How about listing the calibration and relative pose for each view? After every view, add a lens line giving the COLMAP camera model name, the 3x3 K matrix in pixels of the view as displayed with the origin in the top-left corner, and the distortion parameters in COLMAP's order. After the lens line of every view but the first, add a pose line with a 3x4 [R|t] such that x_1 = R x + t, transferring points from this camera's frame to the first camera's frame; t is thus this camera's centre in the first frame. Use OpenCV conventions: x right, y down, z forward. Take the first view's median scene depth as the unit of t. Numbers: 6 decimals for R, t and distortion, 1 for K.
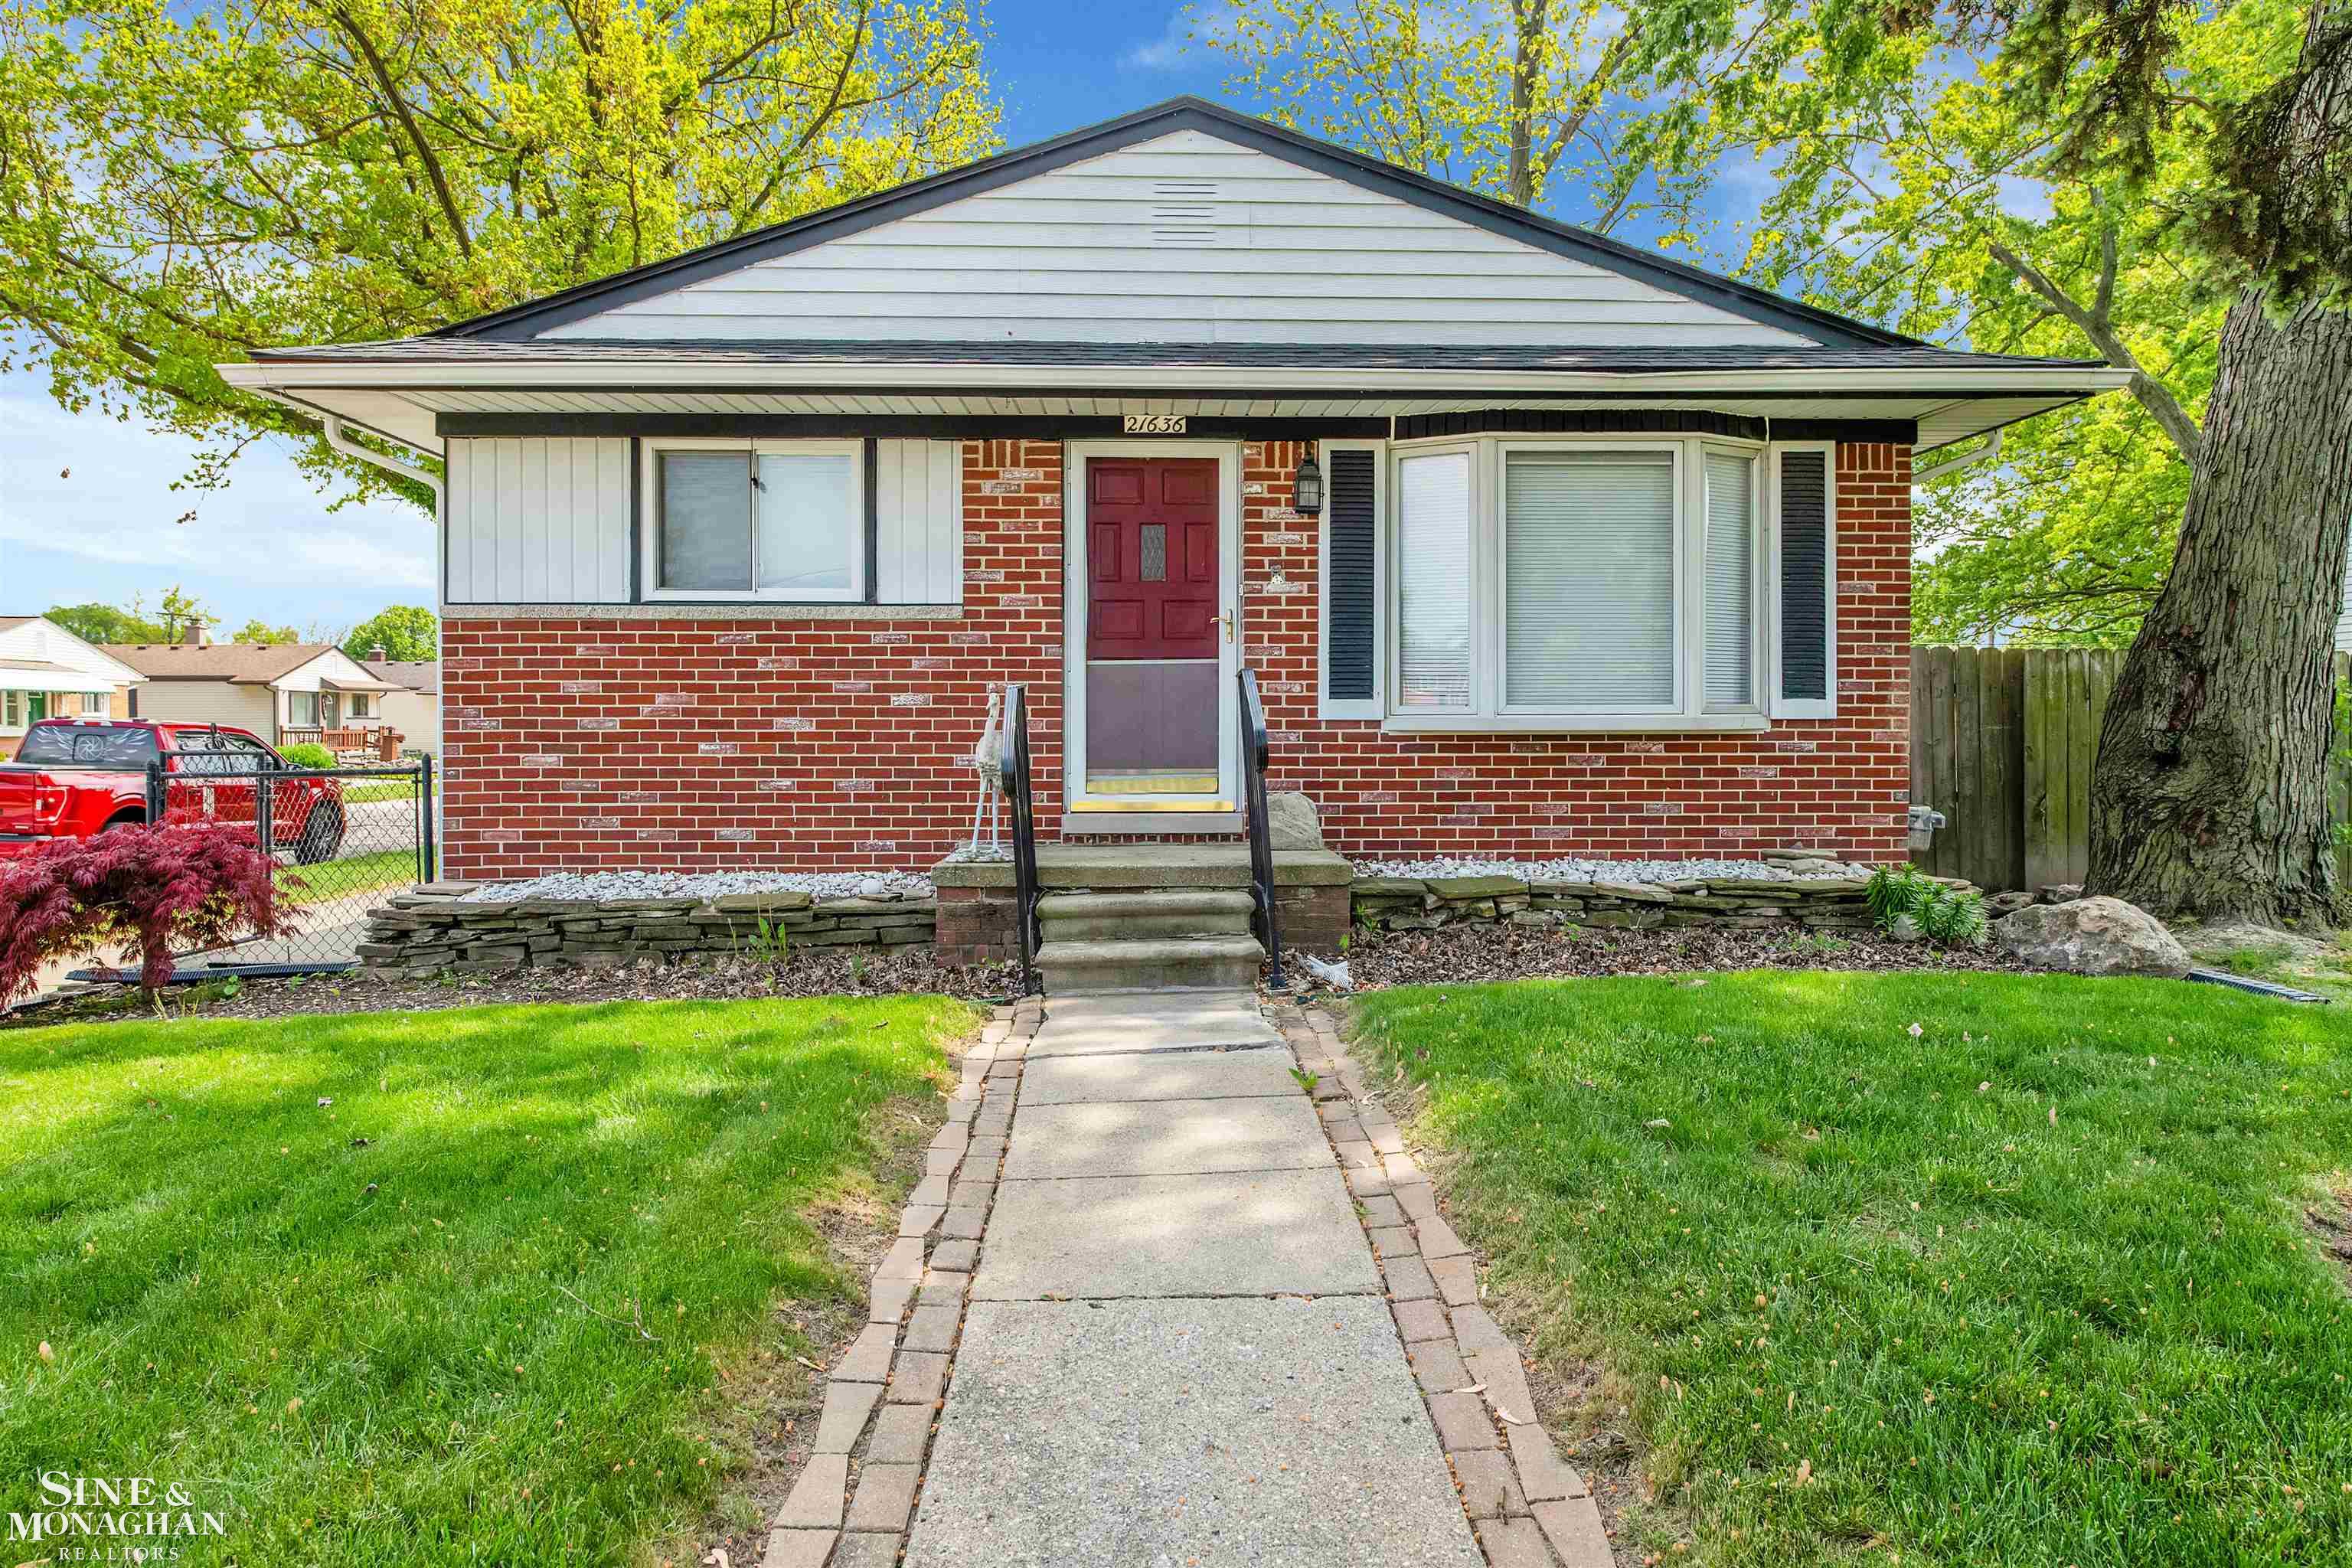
lens RADIAL K [[1565.8, 0, 1171.5], [0, 1565.8, 735.5], [0, 0, 1]] dist [-0.004064, 0.000622]
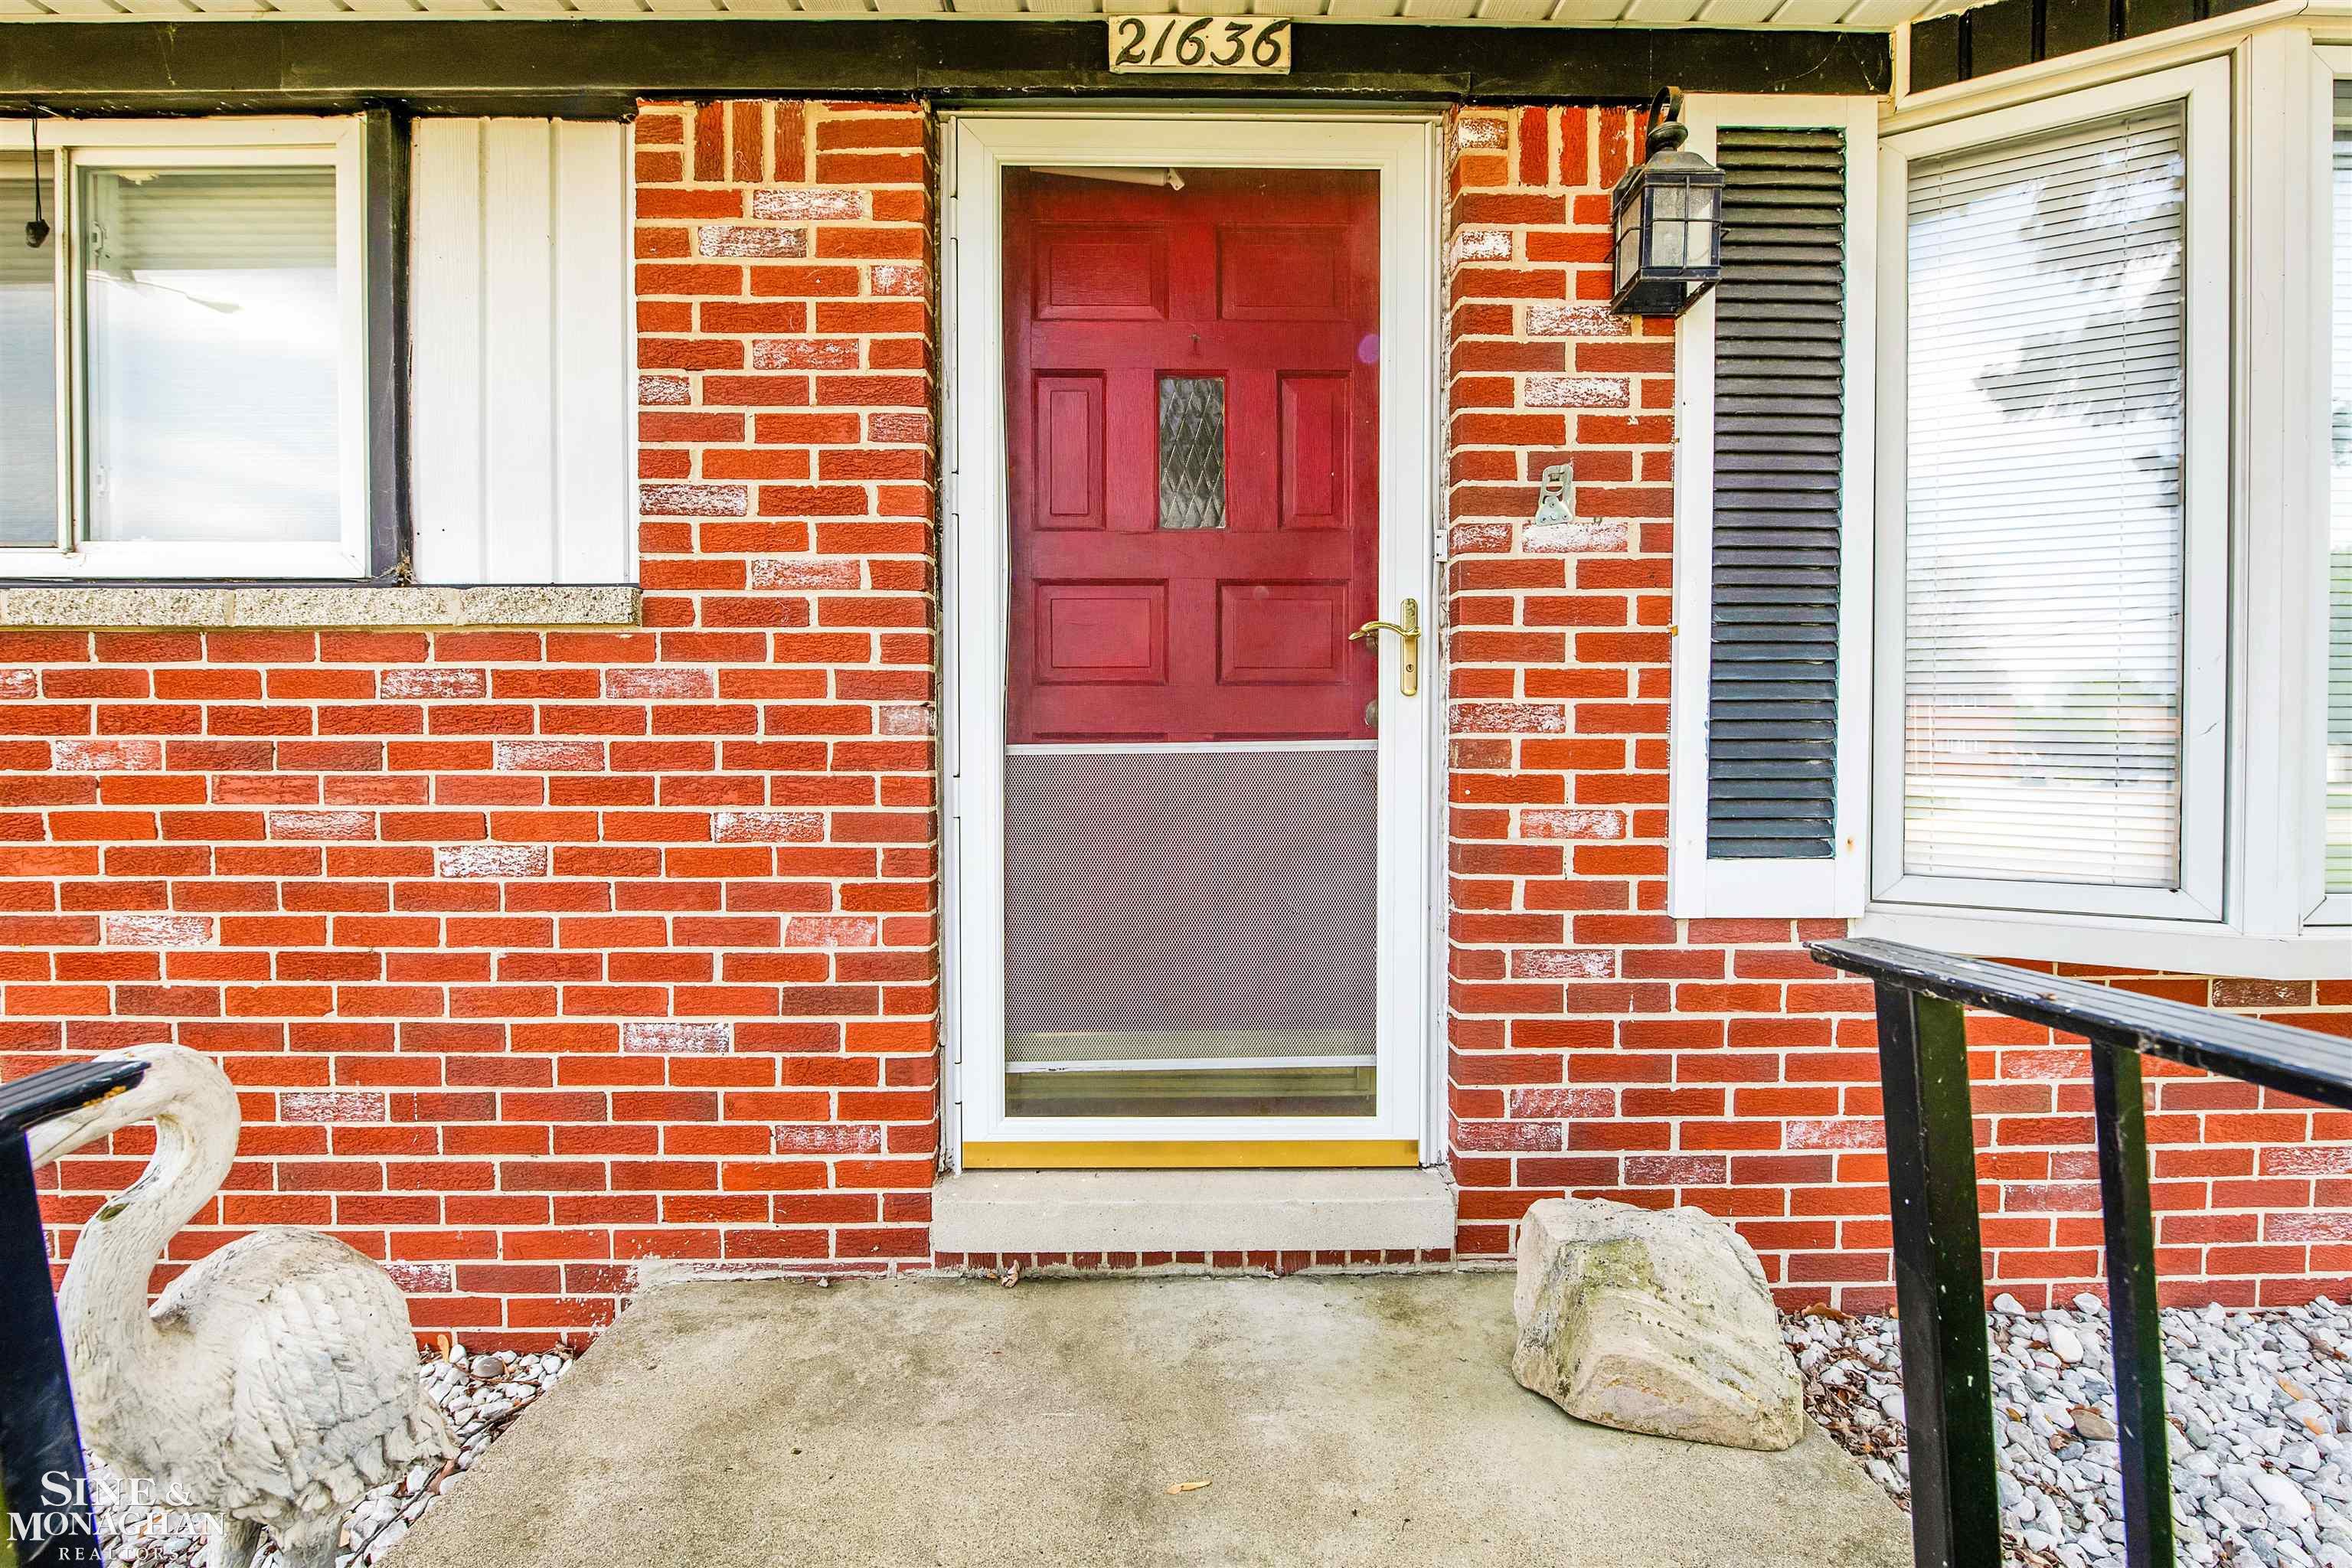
lens RADIAL K [[963.3, 0, 1186.5], [0, 963.3, 750.7], [0, 0, 1]] dist [-0.001186, -0.004206]
pose [[0.999716, 0.001169, -0.023801, -0.008150], [-0.000844, 0.999906, 0.013689, -0.049779], [0.023815, -0.013665, 0.999623, 0.787782]]
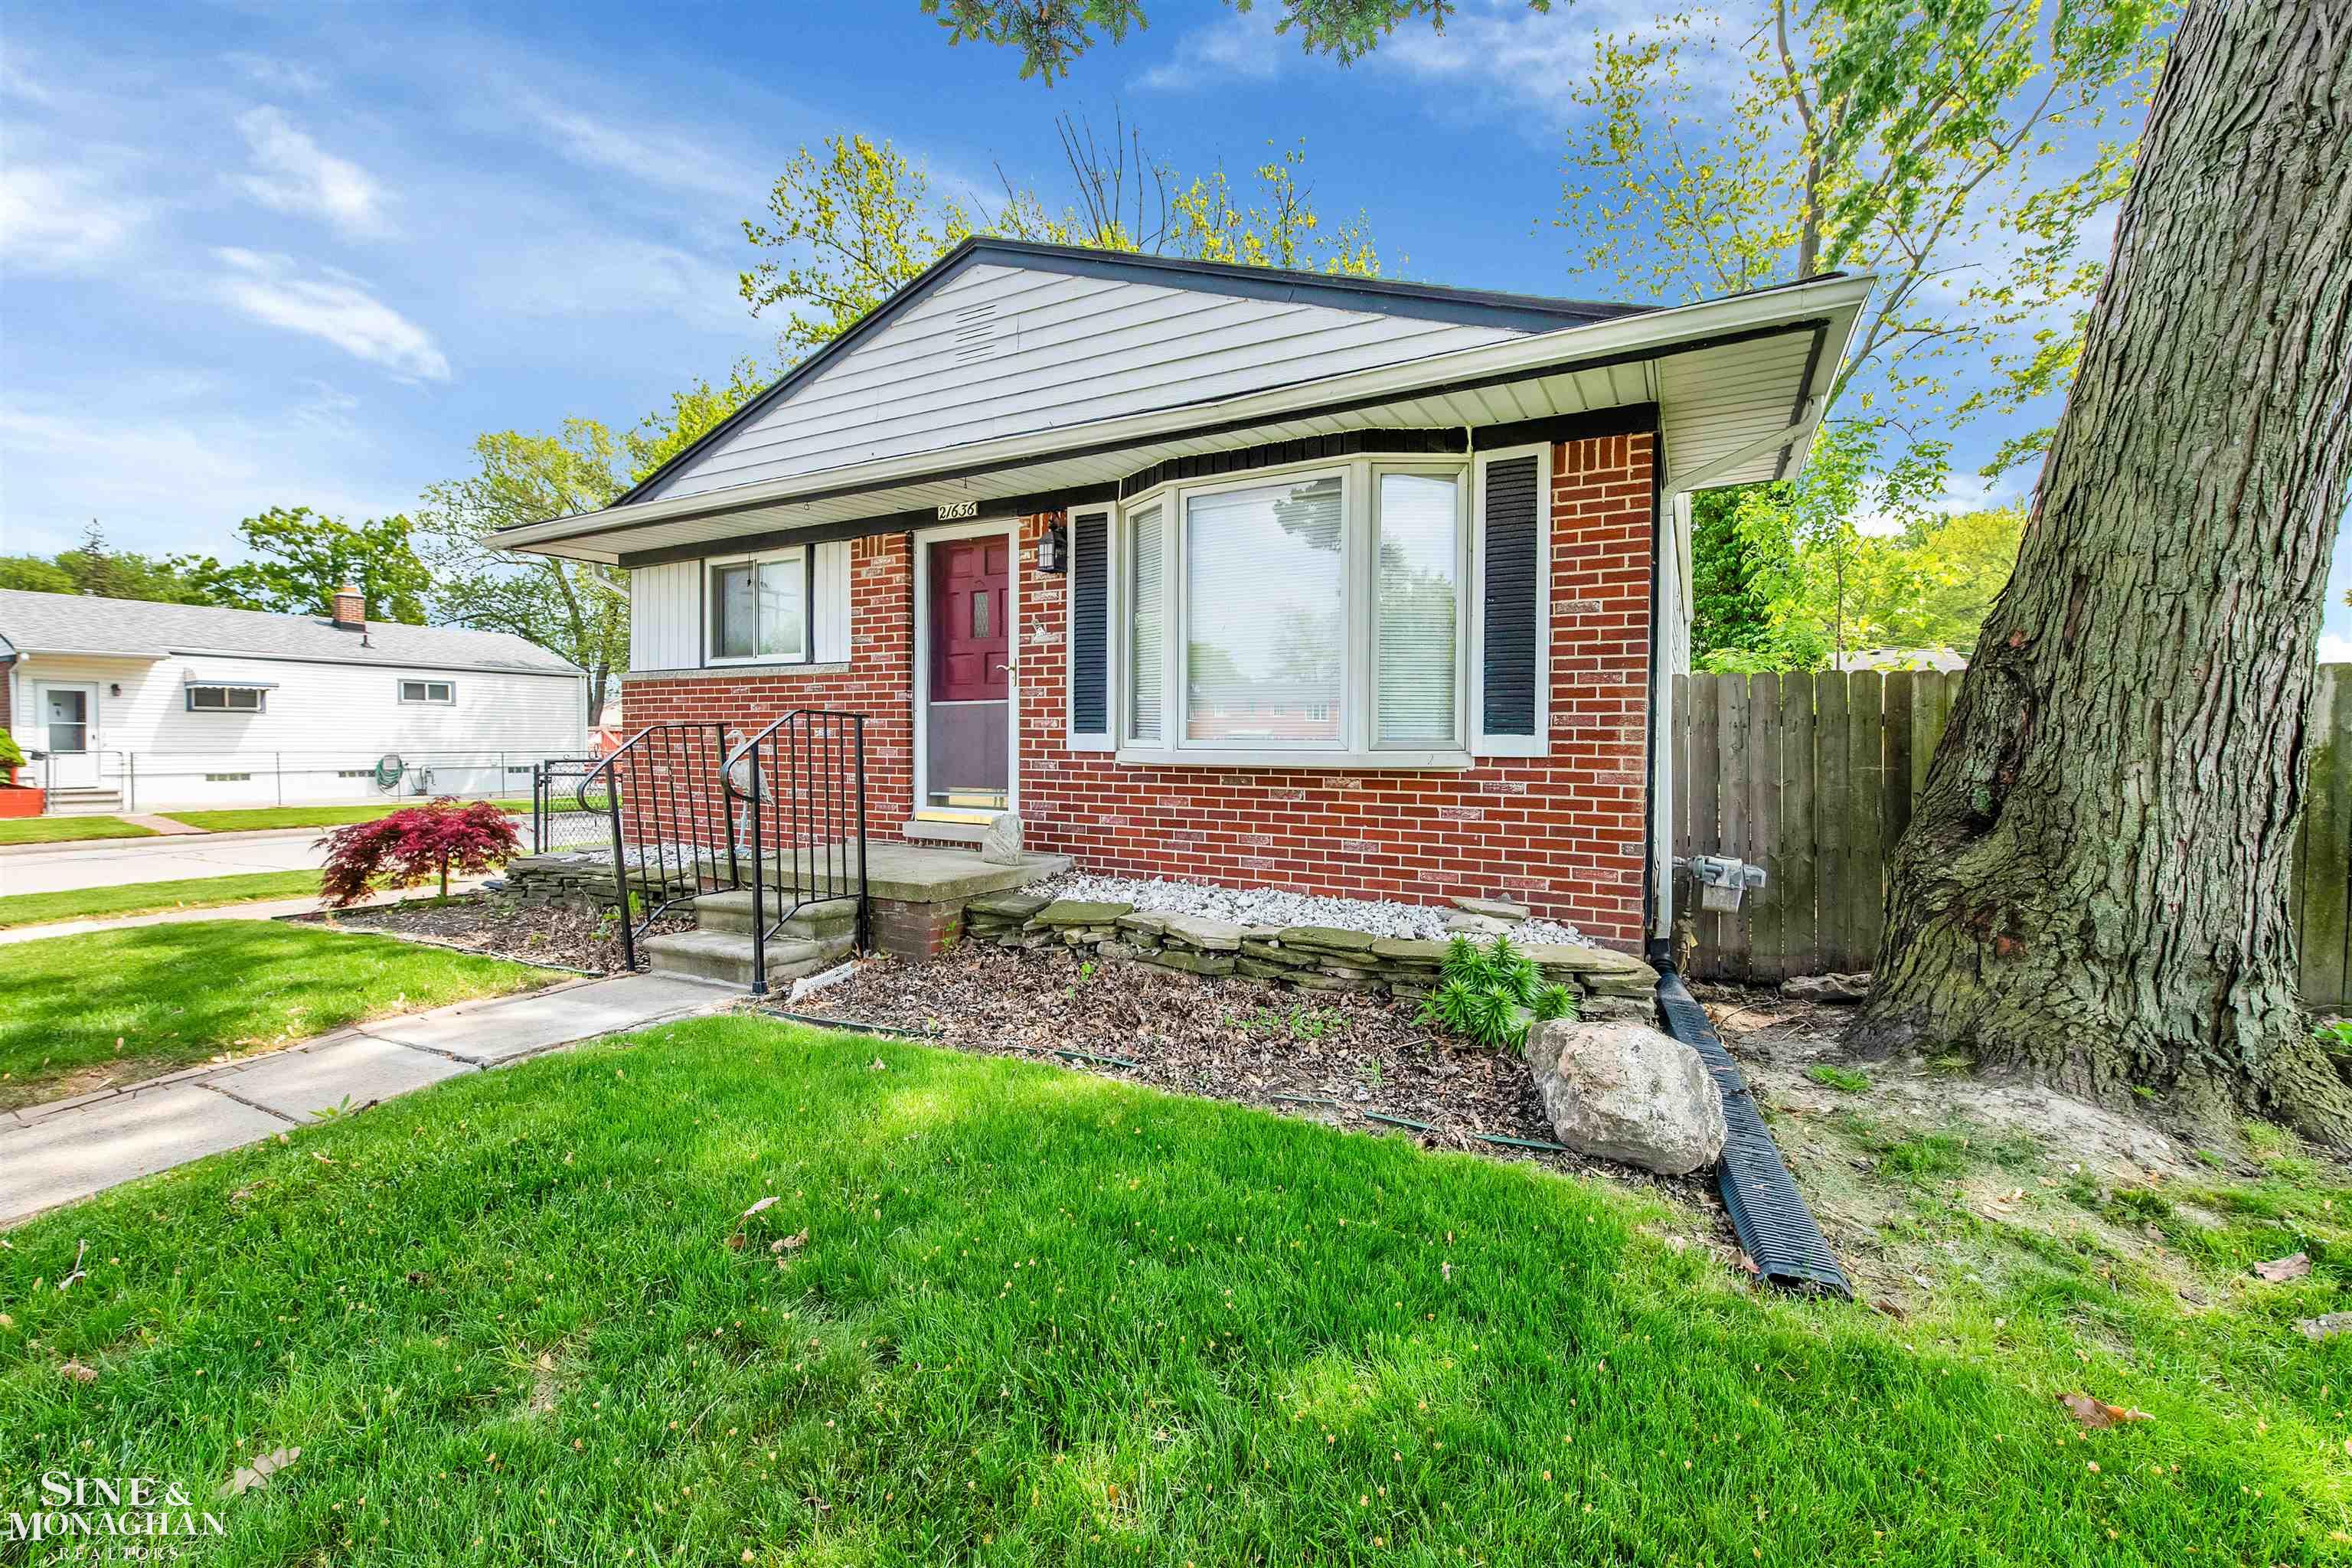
lens RADIAL K [[963.3, 0, 1186.5], [0, 963.3, 750.7], [0, 0, 1]] dist [-0.001186, -0.004206]
pose [[0.859926, 0.012916, -0.510256, 0.533521], [-0.008568, 0.999904, 0.010872, -0.018797], [0.510347, -0.004977, 0.859954, 0.434523]]
